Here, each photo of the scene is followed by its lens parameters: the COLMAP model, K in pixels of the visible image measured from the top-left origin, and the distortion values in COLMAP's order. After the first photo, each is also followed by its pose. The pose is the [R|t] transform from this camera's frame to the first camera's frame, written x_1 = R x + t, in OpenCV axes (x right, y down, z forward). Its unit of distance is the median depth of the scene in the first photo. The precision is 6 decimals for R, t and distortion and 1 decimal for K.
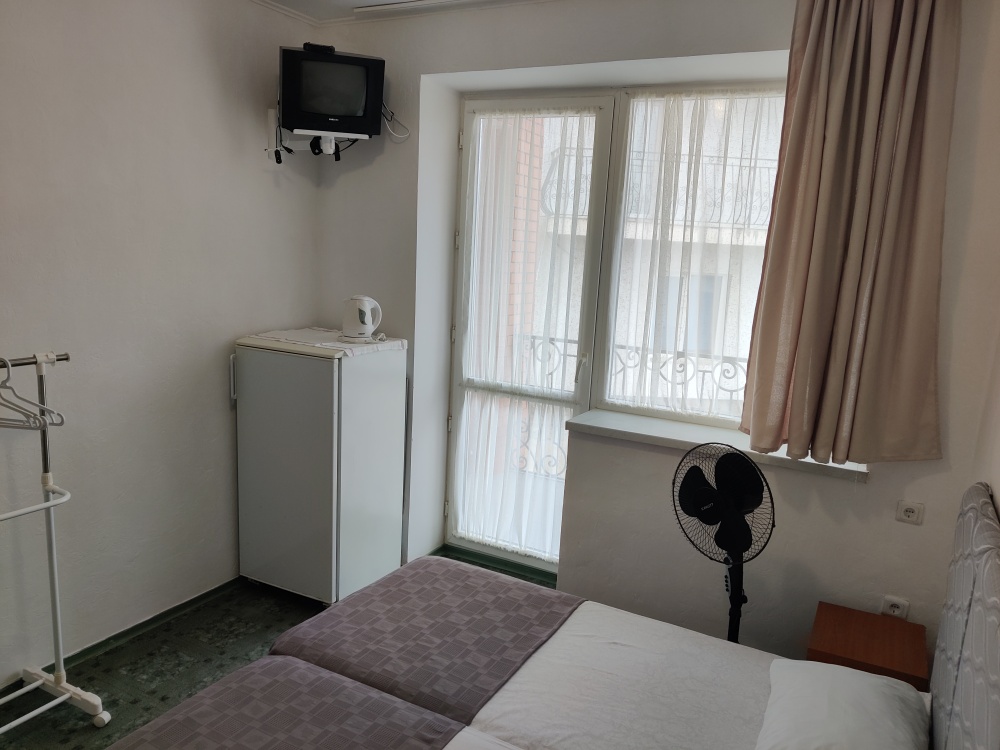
lens RADIAL K [[770.9, 0, 501.1], [0, 770.9, 381.6], [0, 0, 1]] dist [0.031640, -0.025632]
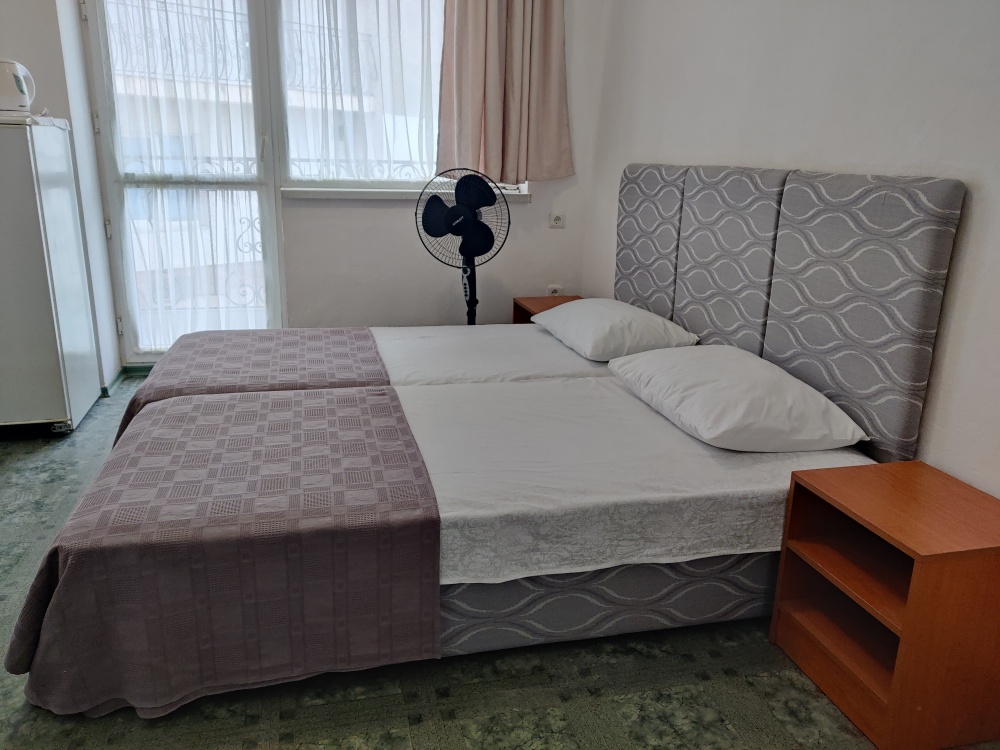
lens RADIAL K [[770.9, 0, 500.4], [0, 770.9, 371.4], [0, 0, 1]] dist [0.031640, -0.025632]
pose [[0.738946, -0.216147, 0.638153, -0.488855], [0.143248, 0.975891, 0.164669, 0.189708], [-0.658361, -0.030267, 0.752094, 0.017169]]
